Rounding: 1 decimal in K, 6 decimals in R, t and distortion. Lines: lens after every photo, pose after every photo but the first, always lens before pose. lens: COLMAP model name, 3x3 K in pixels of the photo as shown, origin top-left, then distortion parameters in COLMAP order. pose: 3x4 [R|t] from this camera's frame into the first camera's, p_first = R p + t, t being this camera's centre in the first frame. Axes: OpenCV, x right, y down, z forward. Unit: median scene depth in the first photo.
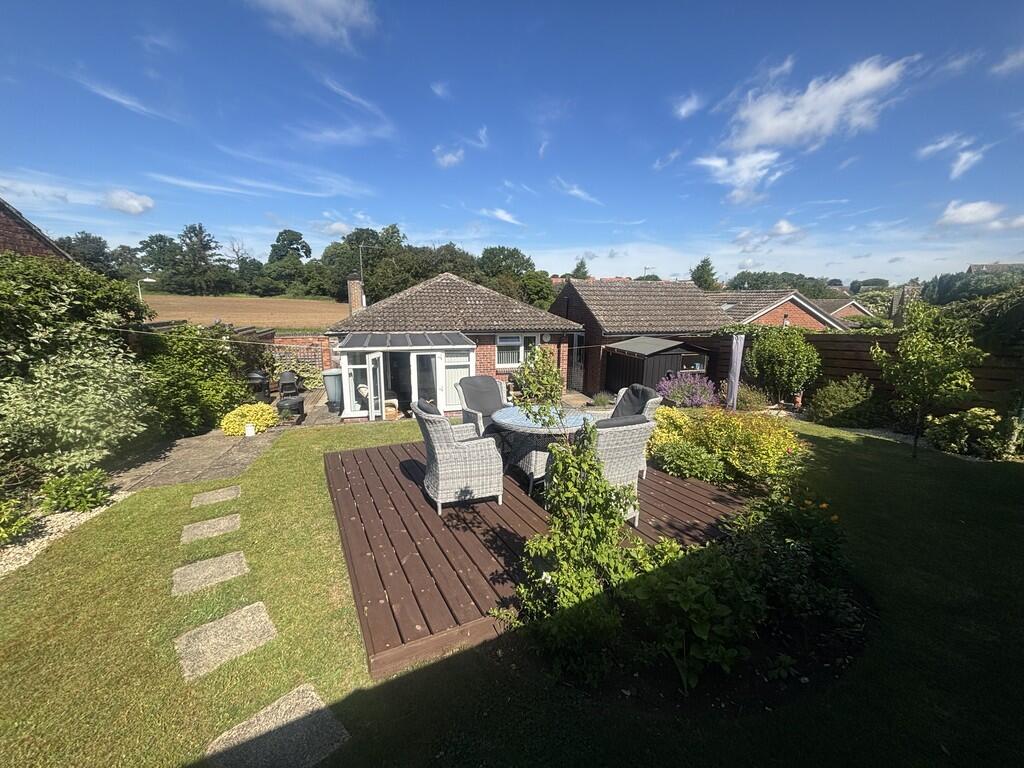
lens RADIAL K [[408.5, 0, 508.2], [0, 408.5, 386.8], [0, 0, 1]] dist [-0.001879, 0.000335]
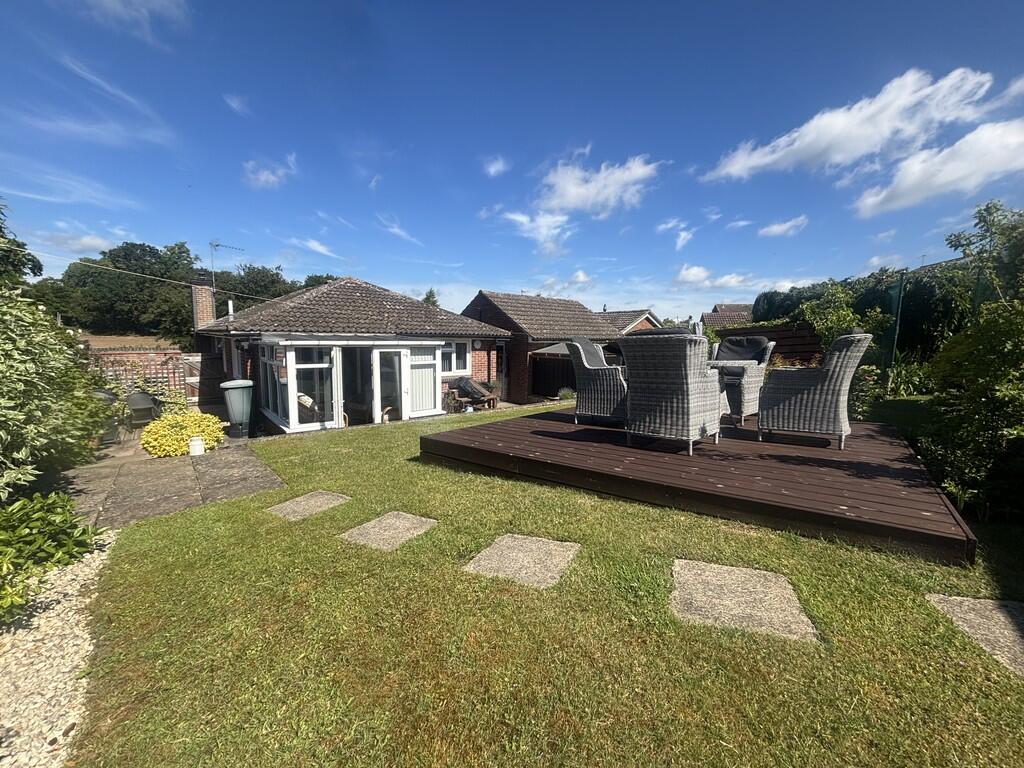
lens RADIAL K [[408.5, 0, 514.2], [0, 408.5, 382.7], [0, 0, 1]] dist [-0.001879, 0.000335]
pose [[0.914220, -0.043734, 0.402852, -0.212764], [0.080544, 0.993934, -0.074882, 0.048083], [-0.397133, 0.100906, 0.912197, 0.082436]]
